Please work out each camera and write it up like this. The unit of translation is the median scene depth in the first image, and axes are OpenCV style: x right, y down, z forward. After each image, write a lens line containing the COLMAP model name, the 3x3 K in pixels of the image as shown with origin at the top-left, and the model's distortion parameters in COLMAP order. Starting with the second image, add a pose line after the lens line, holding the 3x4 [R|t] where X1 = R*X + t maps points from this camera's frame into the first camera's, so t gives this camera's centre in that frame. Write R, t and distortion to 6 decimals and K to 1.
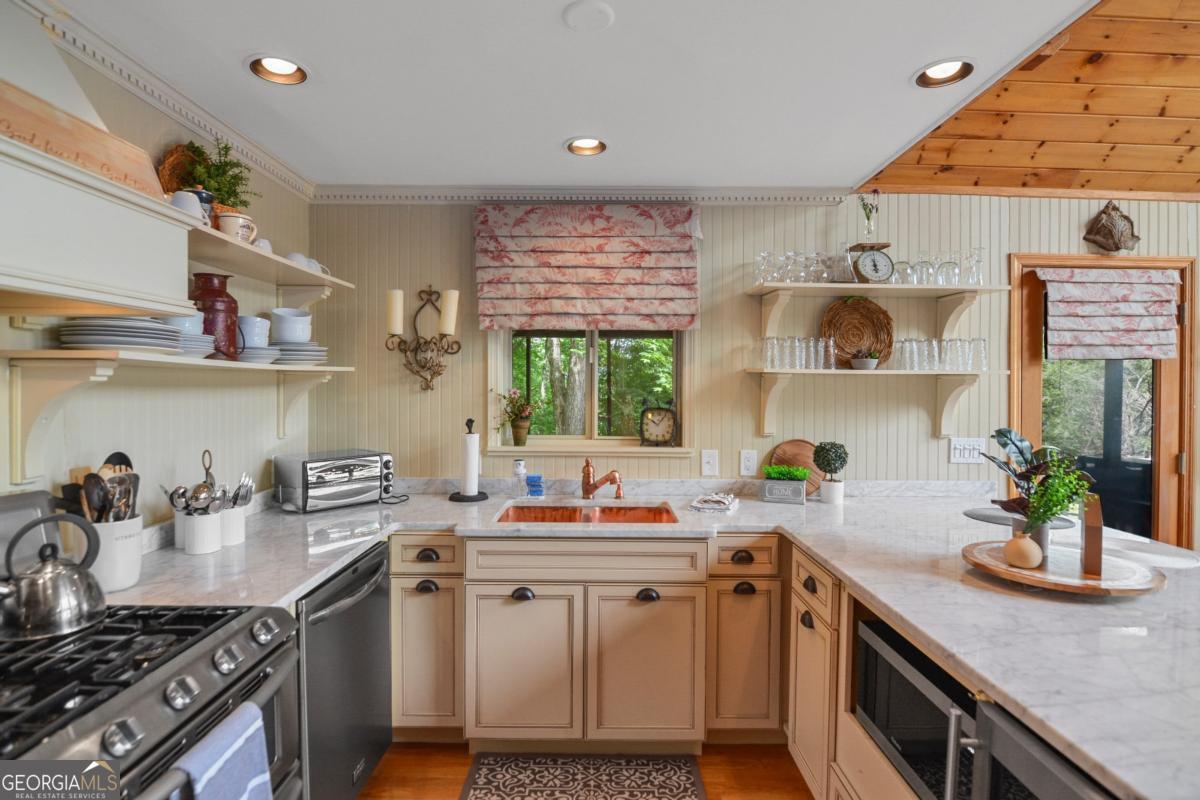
lens RADIAL K [[607.0, 0, 603.1], [0, 607.0, 383.0], [0, 0, 1]] dist [-0.000008, -0.013553]
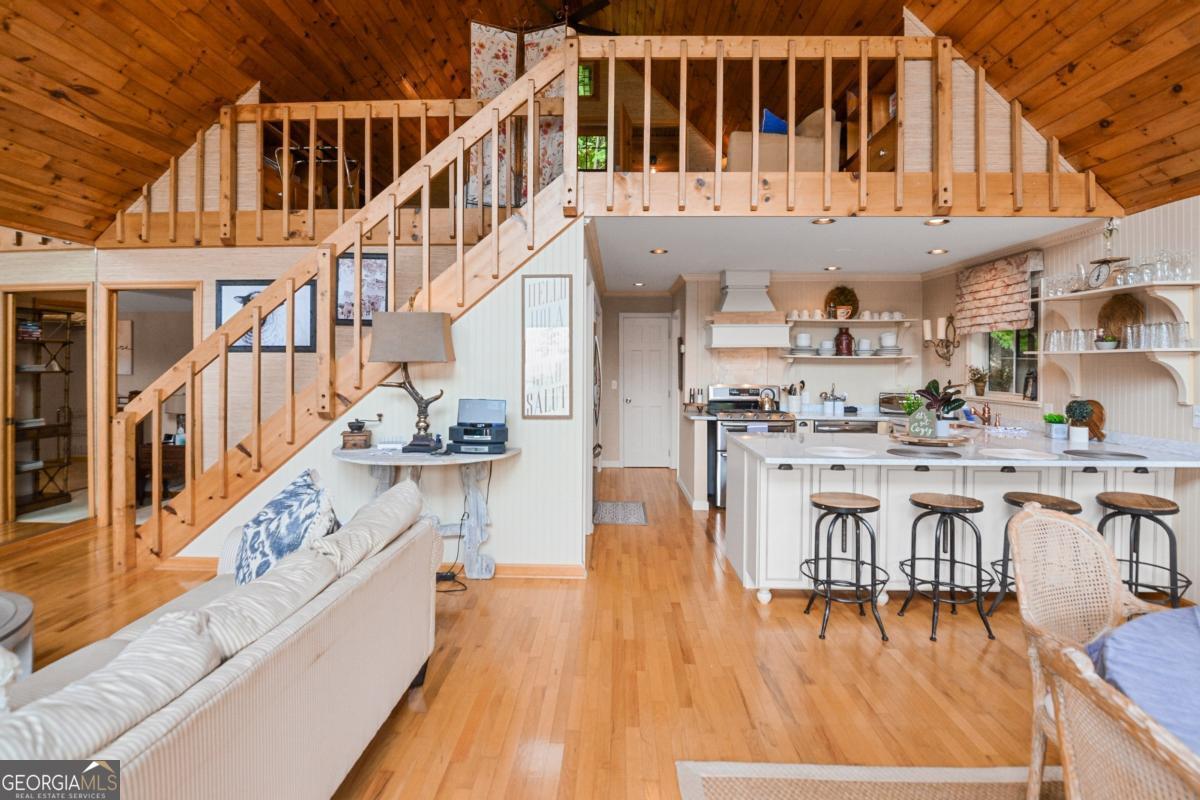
lens RADIAL K [[612.6, 0, 597.7], [0, 612.6, 366.6], [0, 0, 1]] dist [-0.001918, -0.013422]
pose [[-0.034372, -0.002752, -0.999405, 1.796116], [-0.002156, 0.999994, -0.002679, 0.021833], [0.999407, 0.002063, -0.034377, -0.102406]]
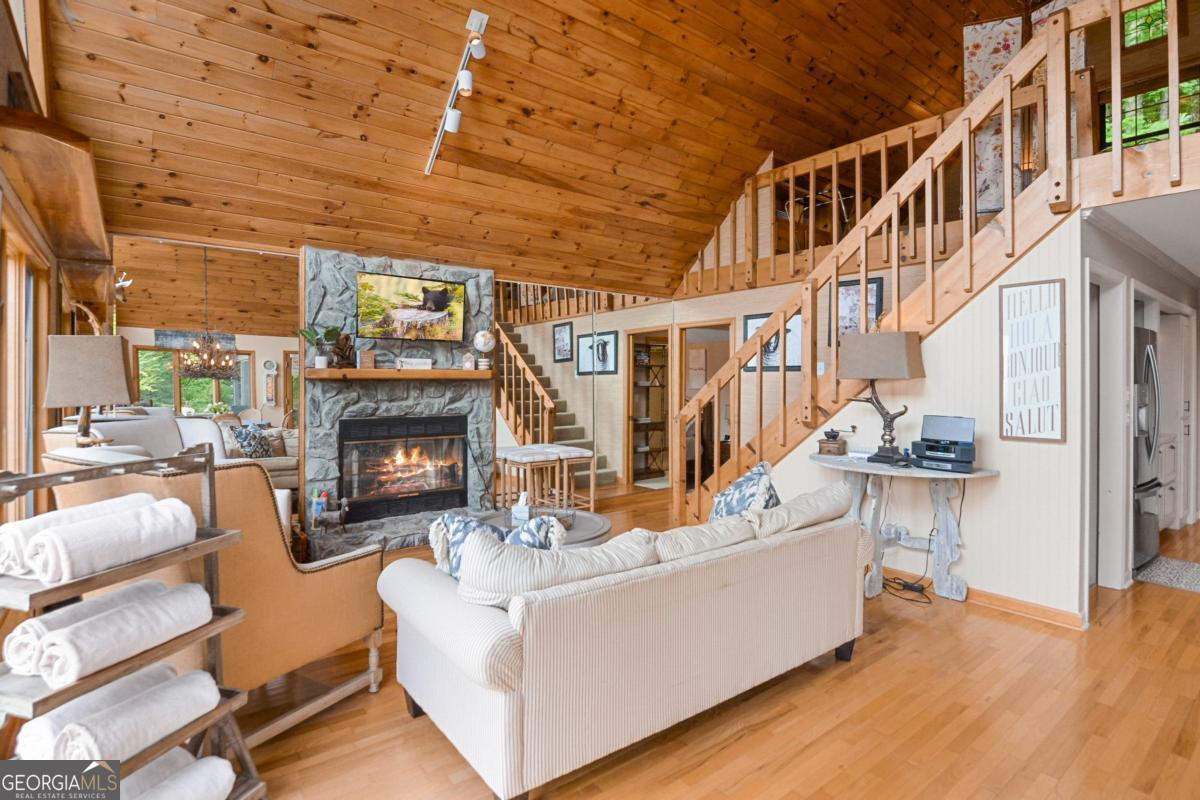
lens RADIAL K [[595.8, 0, 596.2], [0, 595.8, 378.4], [0, 0, 1]] dist [-0.000603, -0.015223]
pose [[-0.788033, -0.009668, -0.615557, 1.861498], [-0.006444, 0.999951, -0.007455, 0.022679], [0.615599, -0.001908, -0.788057, 0.140715]]
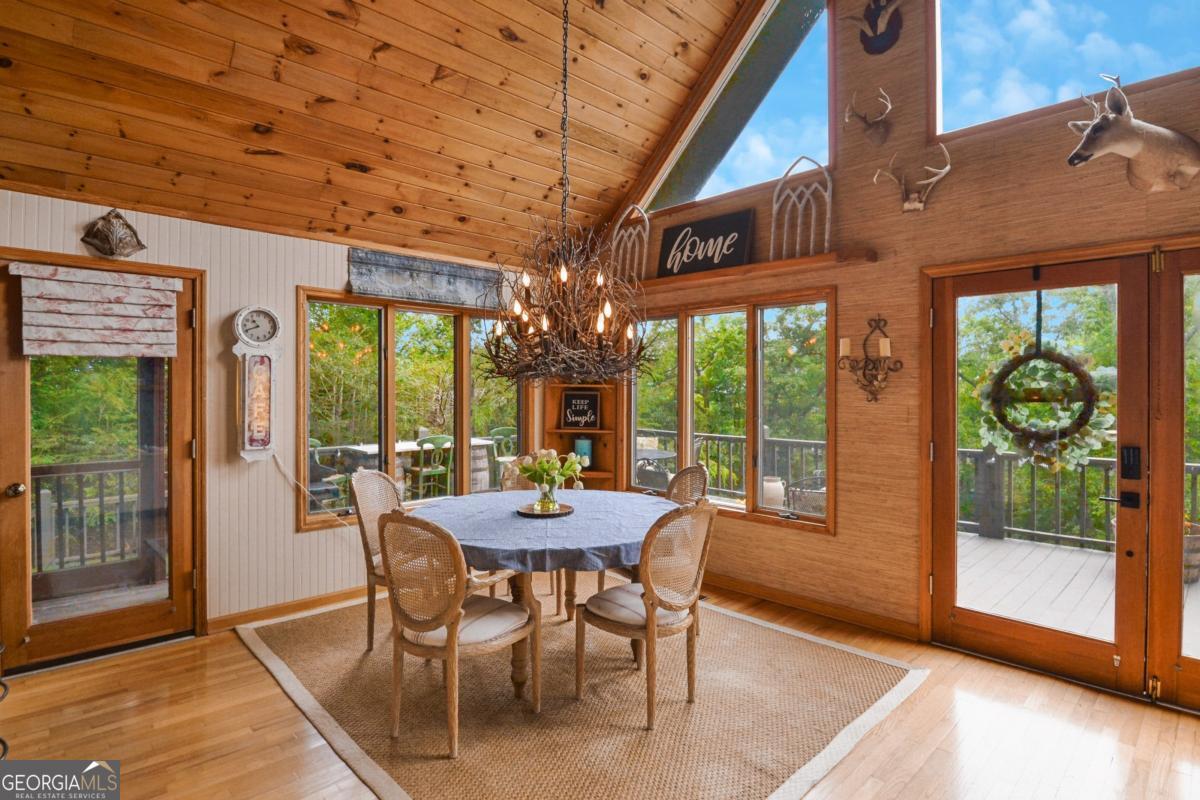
lens RADIAL K [[607.3, 0, 598.7], [0, 607.3, 387.5], [0, 0, 1]] dist [-0.000364, -0.014784]
pose [[0.724790, -0.004860, 0.688953, 0.742415], [0.000500, 0.999979, 0.006528, 0.010829], [-0.688970, -0.004387, 0.724777, -0.388874]]
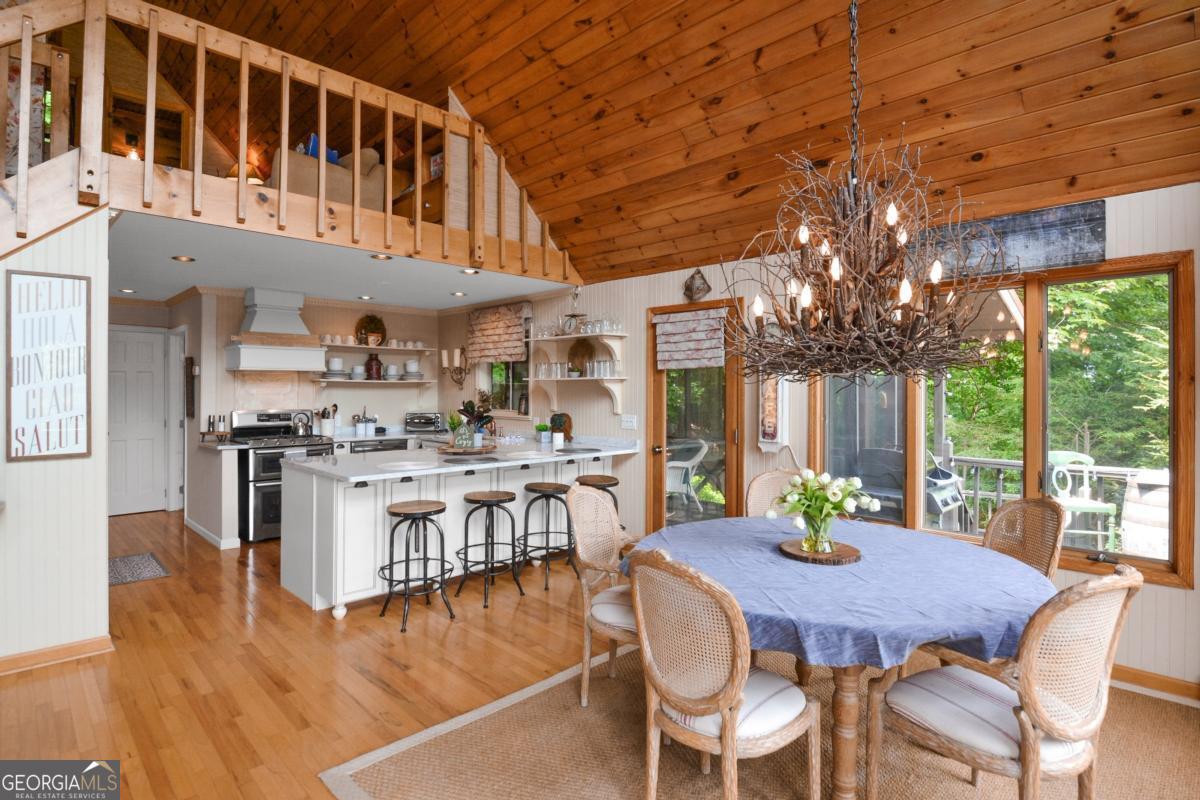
lens RADIAL K [[607.3, 0, 598.7], [0, 607.3, 387.5], [0, 0, 1]] dist [-0.000364, -0.014784]
pose [[0.700224, -0.007629, -0.713882, 1.838572], [0.004775, 0.999971, -0.006004, 0.021794], [0.713907, 0.000795, 0.700240, -0.312574]]
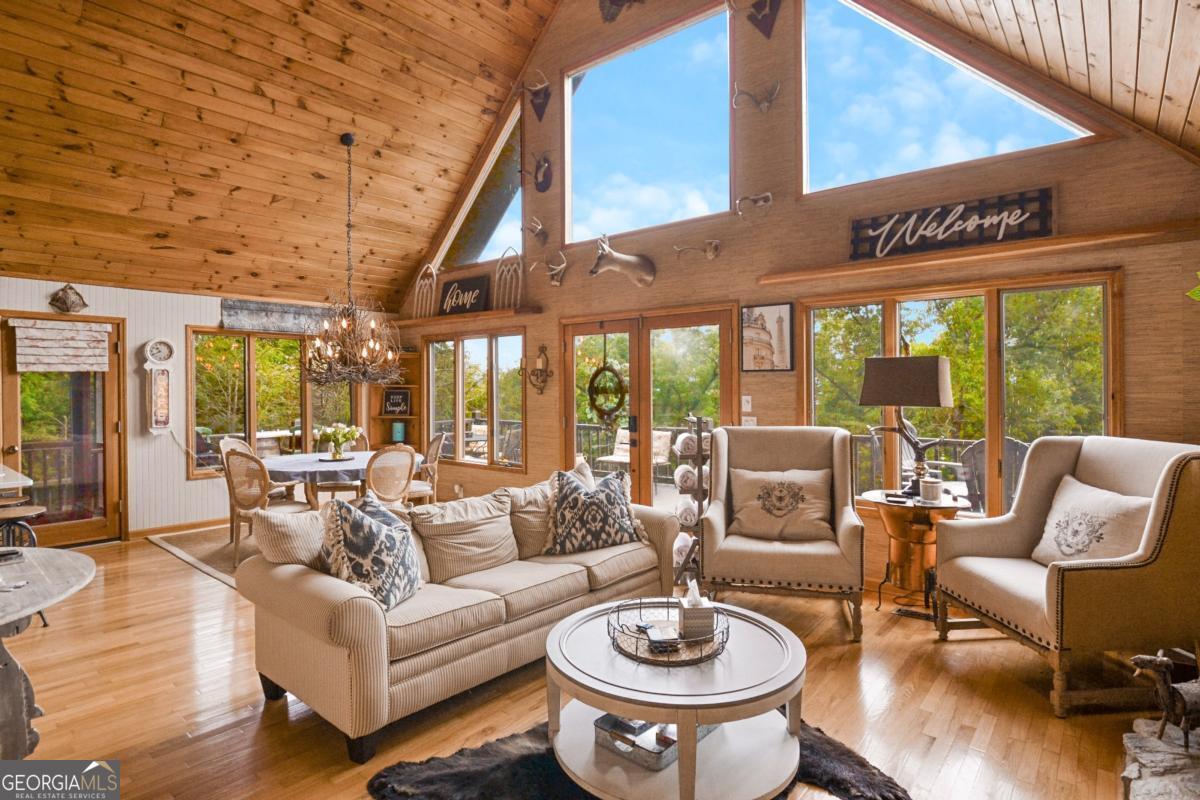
lens RADIAL K [[616.1, 0, 594.5], [0, 616.1, 386.9], [0, 0, 1]] dist [0.001148, -0.014535]
pose [[0.648948, -0.012775, 0.760725, 0.476843], [0.006846, 0.999917, 0.010952, -0.001631], [-0.760802, -0.001900, 0.648982, -1.424631]]
